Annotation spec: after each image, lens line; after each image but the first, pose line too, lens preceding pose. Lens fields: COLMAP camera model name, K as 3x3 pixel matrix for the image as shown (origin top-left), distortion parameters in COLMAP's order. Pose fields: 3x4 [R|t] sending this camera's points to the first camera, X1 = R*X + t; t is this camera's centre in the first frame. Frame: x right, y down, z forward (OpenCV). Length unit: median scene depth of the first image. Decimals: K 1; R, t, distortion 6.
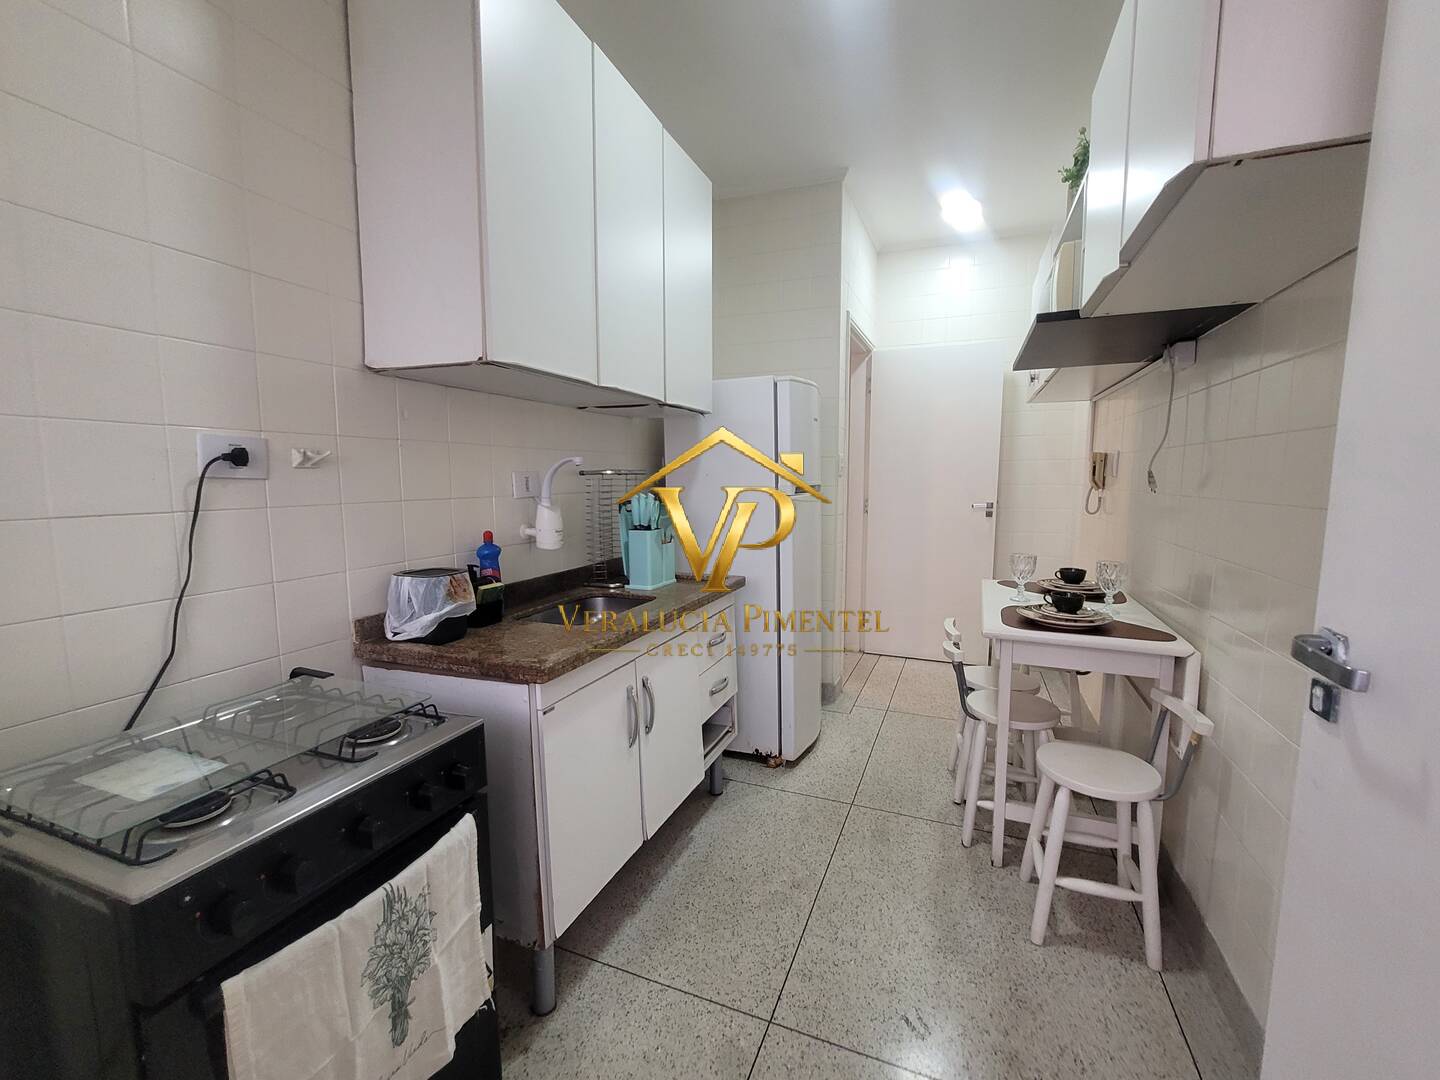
lens RADIAL K [[588.7, 0, 735.9], [0, 588.7, 539.3], [0, 0, 1]] dist [0.002140, -0.000687]
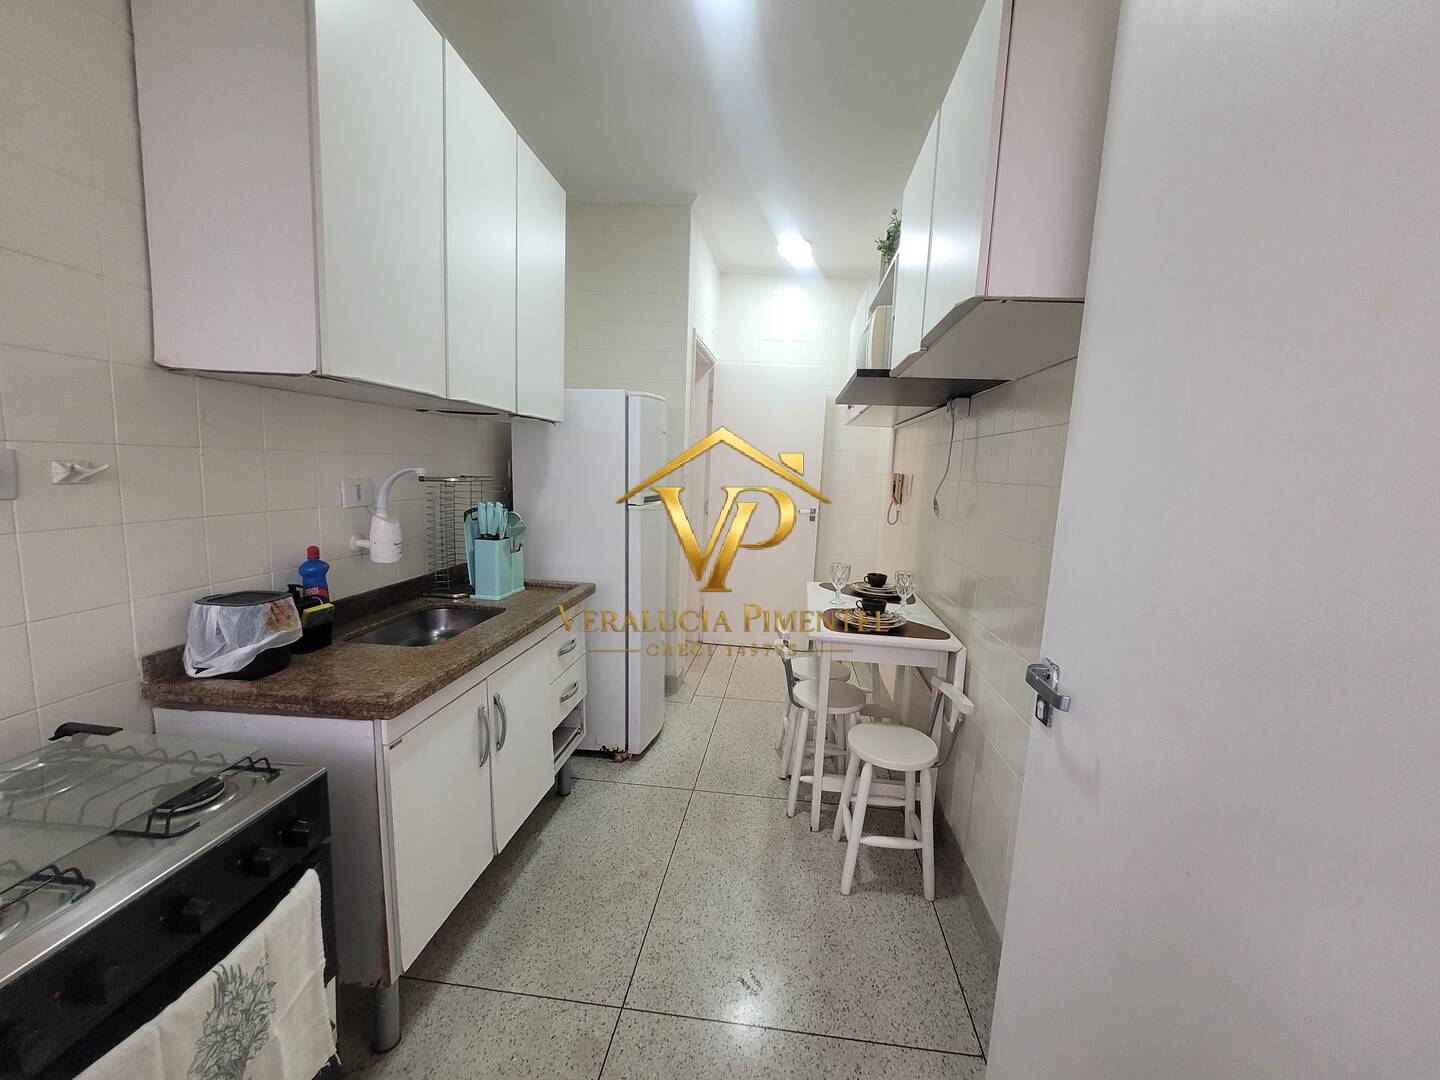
lens RADIAL K [[563.5, 0, 734.0], [0, 563.5, 538.3], [0, 0, 1]] dist [-0.000090, 0.000733]
pose [[0.962049, 0.011129, 0.272649, -0.030354], [-0.017819, 0.999598, 0.022072, -0.061404], [-0.272294, -0.026093, 0.961860, -0.028873]]
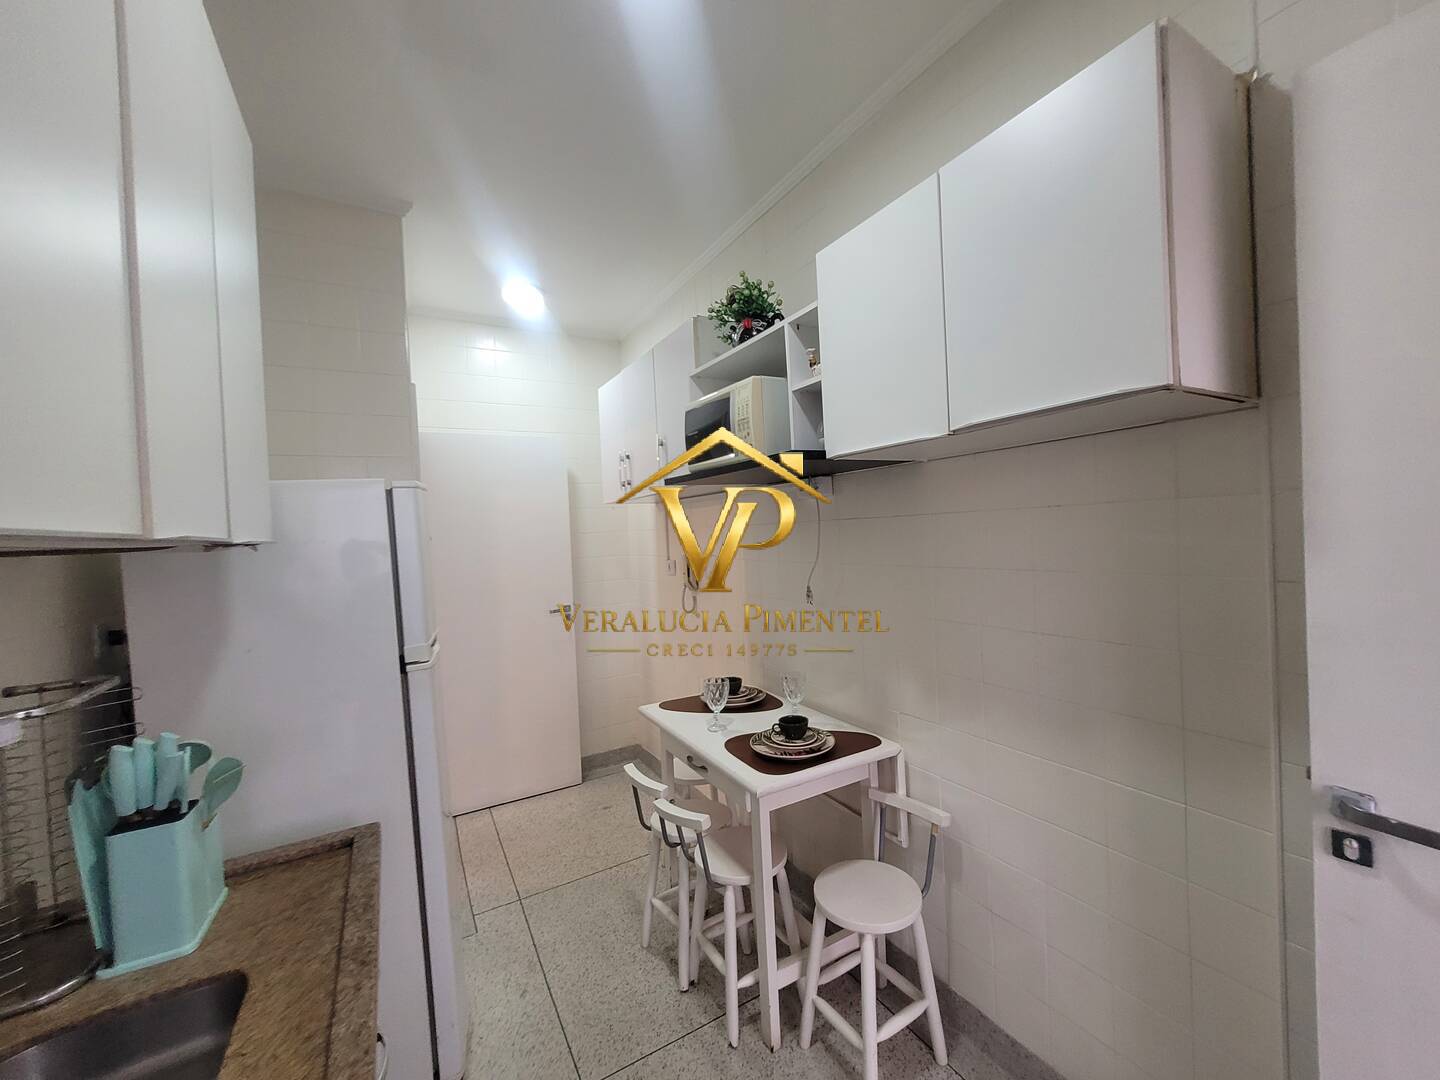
lens RADIAL K [[588.7, 0, 735.9], [0, 588.7, 539.3], [0, 0, 1]] dist [0.002140, -0.000687]
pose [[0.619907, -0.043053, 0.783494, -0.298971], [0.133740, 0.989681, -0.051433, -0.193451], [-0.773194, 0.136668, 0.619268, 0.471567]]
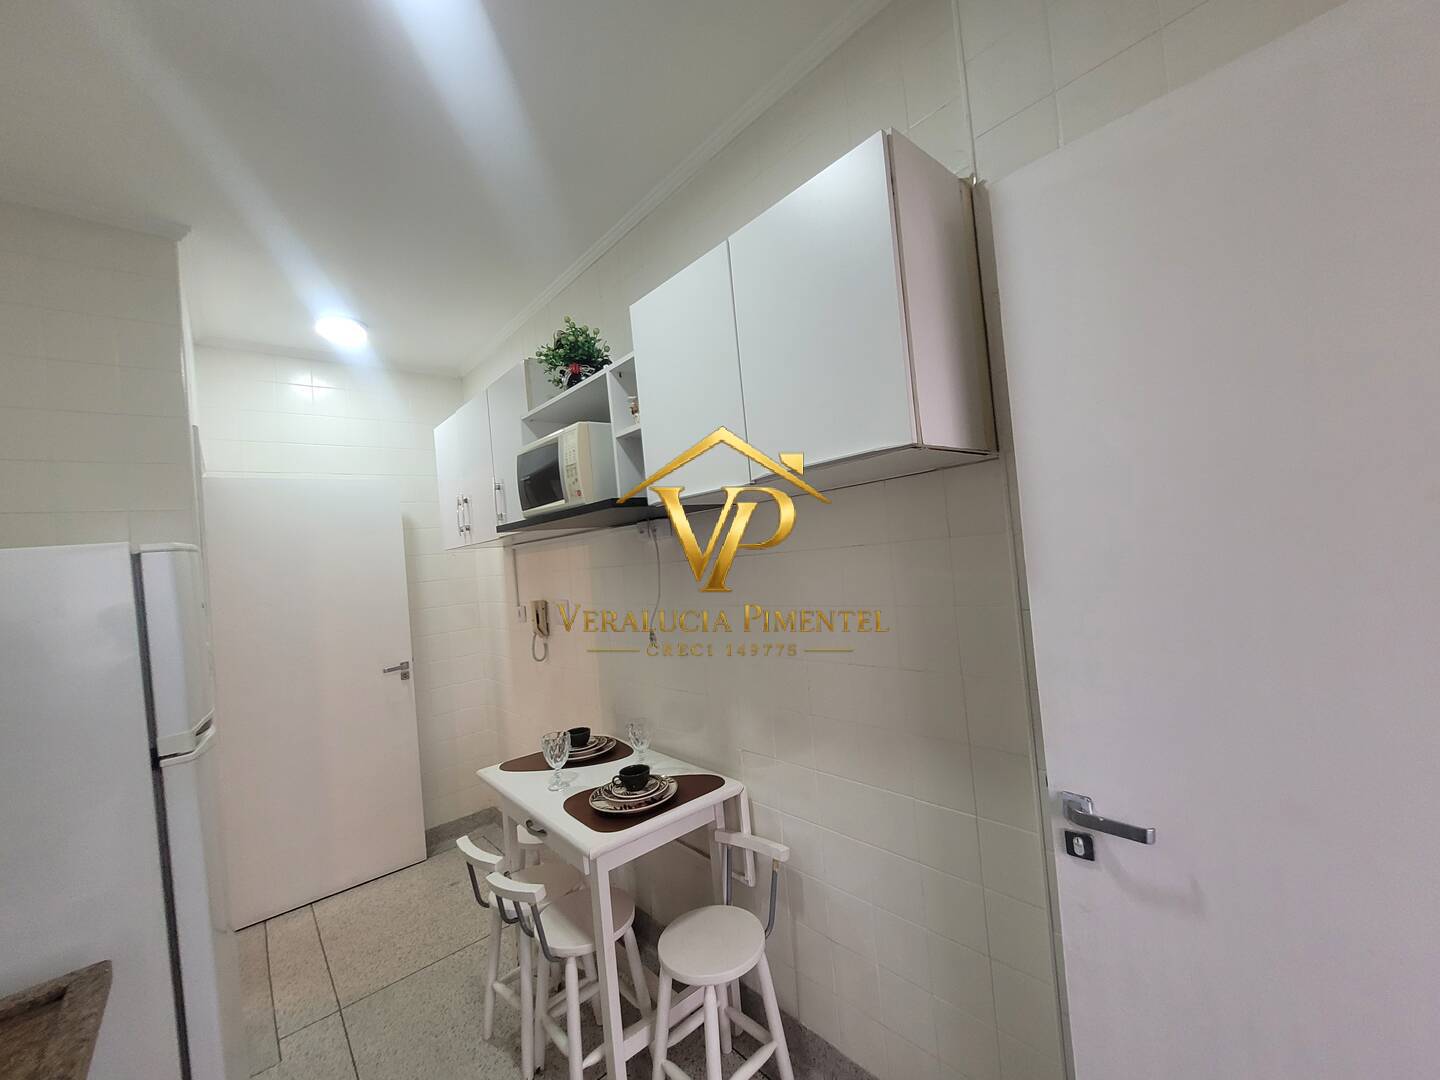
lens RADIAL K [[588.5, 0, 736.1], [0, 588.5, 538.4], [0, 0, 1]] dist [-0.001289, 0.000189]
pose [[0.452133, -0.021369, 0.891694, -0.247634], [0.187793, 0.979585, -0.071745, -0.203816], [-0.871957, 0.199892, 0.446916, 0.388884]]
